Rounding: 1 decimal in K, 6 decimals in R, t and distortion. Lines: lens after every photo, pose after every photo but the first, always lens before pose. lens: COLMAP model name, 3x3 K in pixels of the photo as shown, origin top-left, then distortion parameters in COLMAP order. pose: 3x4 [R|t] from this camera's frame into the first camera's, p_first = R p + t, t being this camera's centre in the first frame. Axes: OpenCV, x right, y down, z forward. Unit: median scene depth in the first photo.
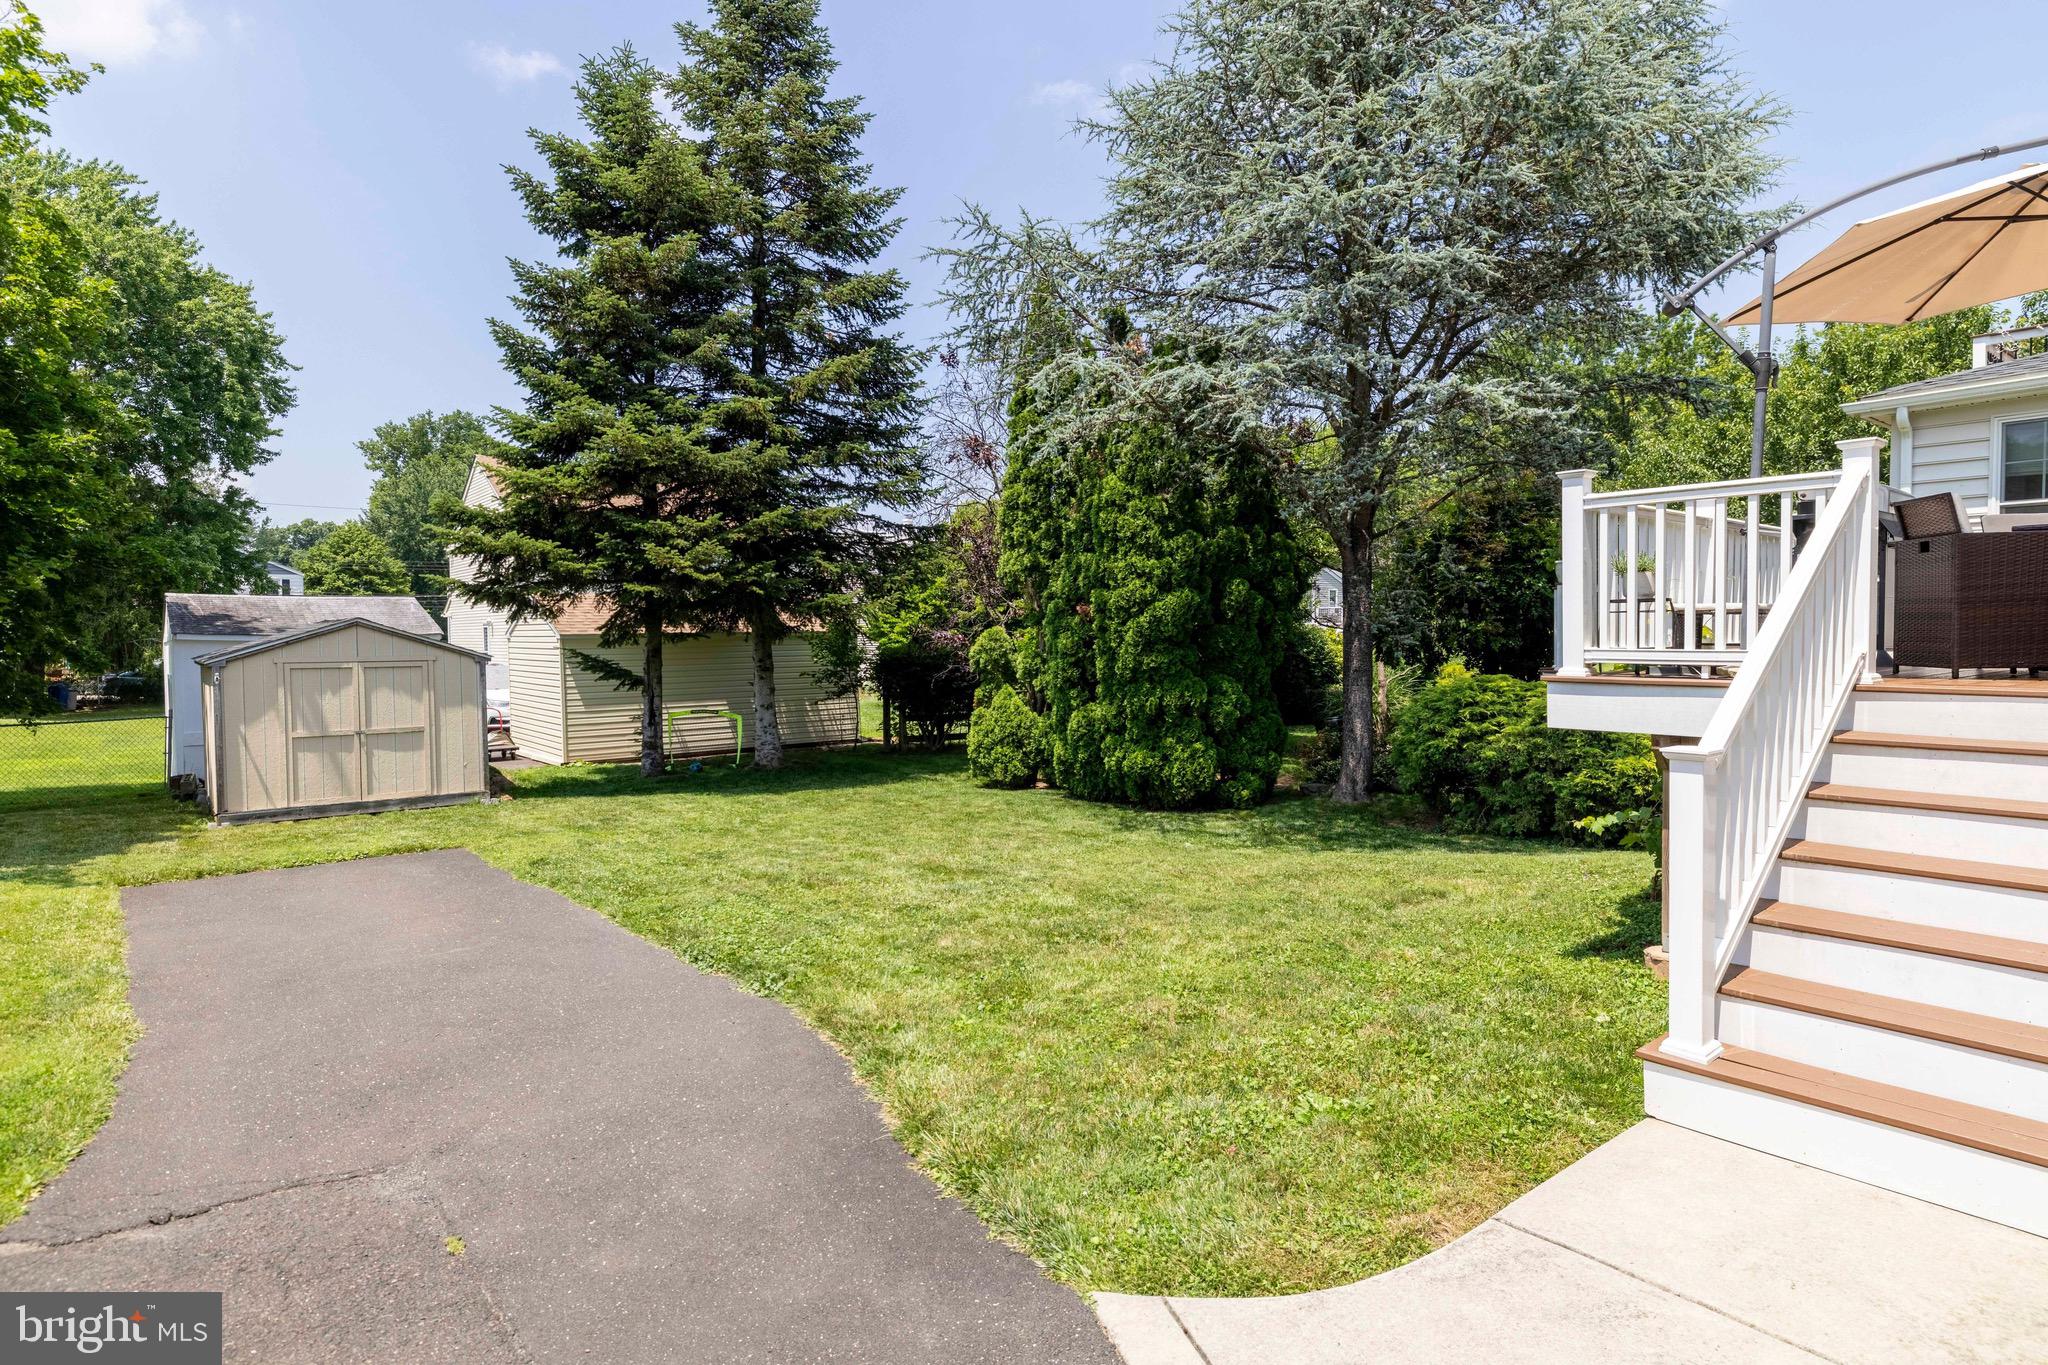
lens RADIAL K [[1093.0, 0, 1058.8], [0, 1093.0, 679.0], [0, 0, 1]] dist [0.003848, 0.001314]
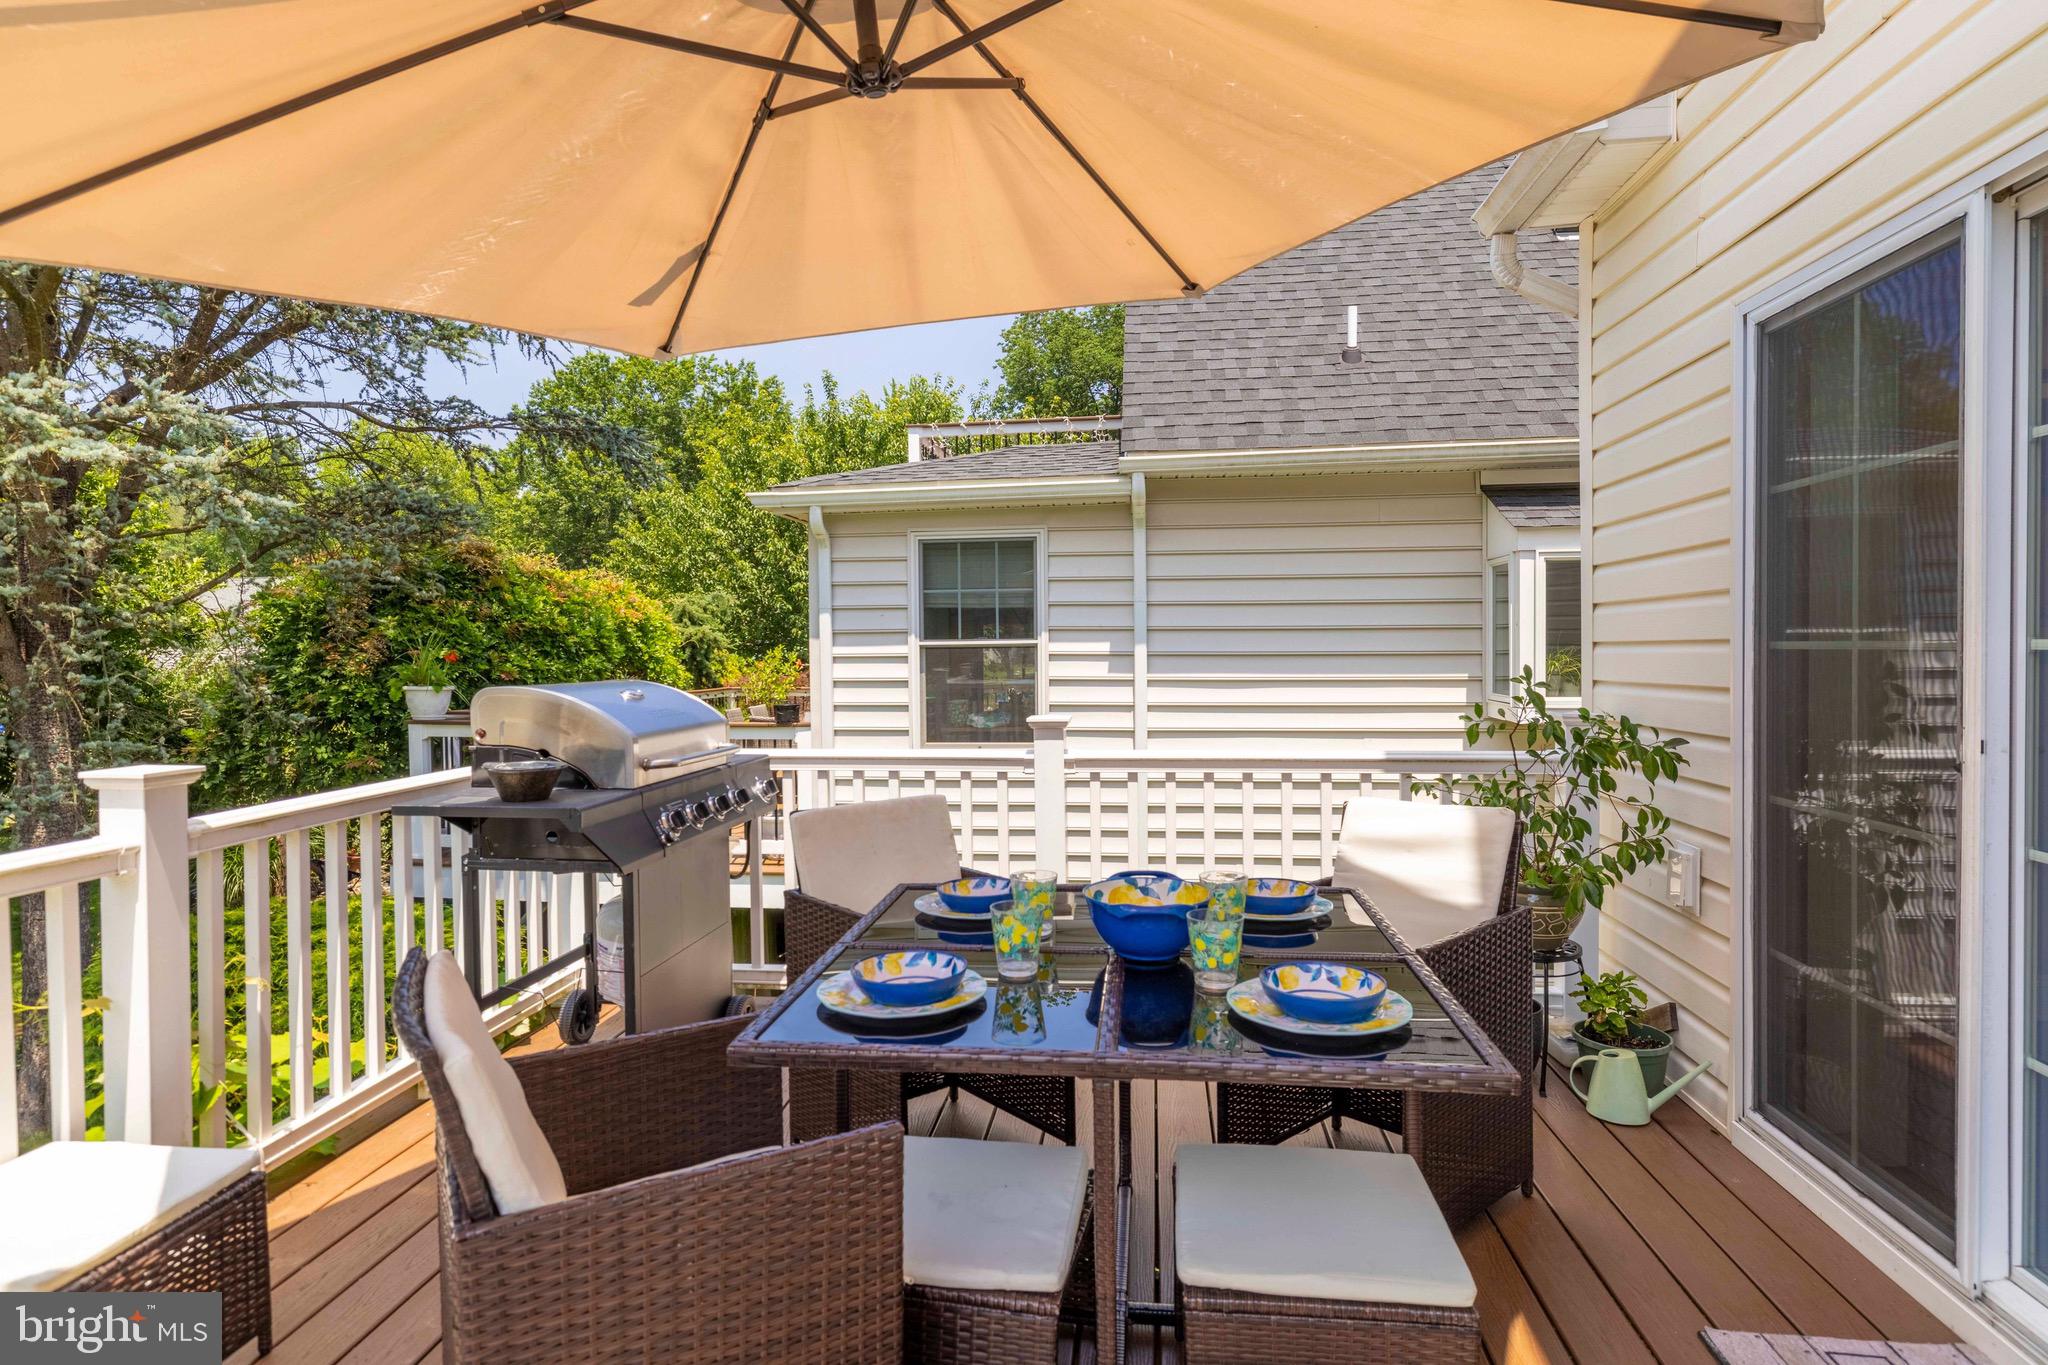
lens RADIAL K [[1093.0, 0, 1014.4], [0, 1093.0, 671.0], [0, 0, 1]] dist [0.003848, 0.001314]
pose [[0.744426, -0.016381, 0.667504, 0.245593], [0.035160, 0.999274, -0.014688, -0.079534], [-0.666778, 0.034404, 0.744462, 0.238955]]
